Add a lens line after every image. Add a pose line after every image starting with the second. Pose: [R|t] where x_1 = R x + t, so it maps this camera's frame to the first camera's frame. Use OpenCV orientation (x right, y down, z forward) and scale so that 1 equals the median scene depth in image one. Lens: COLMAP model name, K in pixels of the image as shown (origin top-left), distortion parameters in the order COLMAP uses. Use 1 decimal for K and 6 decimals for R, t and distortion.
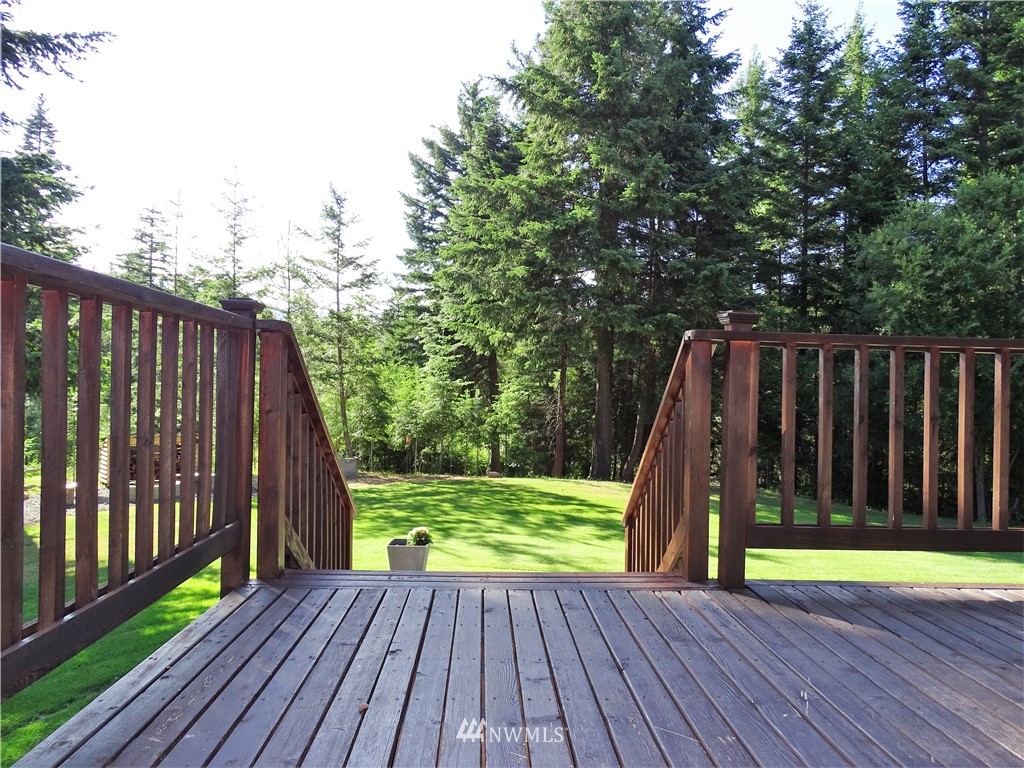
lens RADIAL K [[725.9, 0, 512.0], [0, 725.9, 384.0], [0, 0, 1]] dist [0.003503, -0.003599]
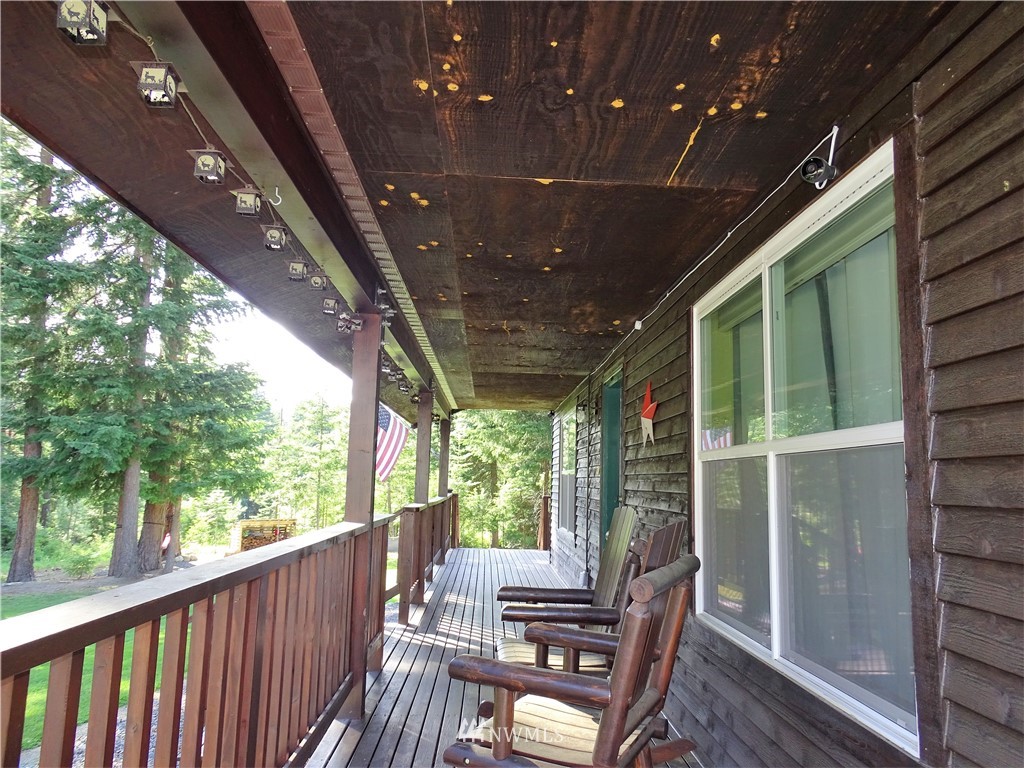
lens RADIAL K [[725.9, 0, 512.0], [0, 725.9, 384.0], [0, 0, 1]] dist [0.003503, -0.003599]
pose [[0.999964, 0.007980, 0.002878, 0.002154], [-0.007570, 0.992528, -0.121780, -0.020564], [-0.003828, 0.121754, 0.992553, -0.375490]]
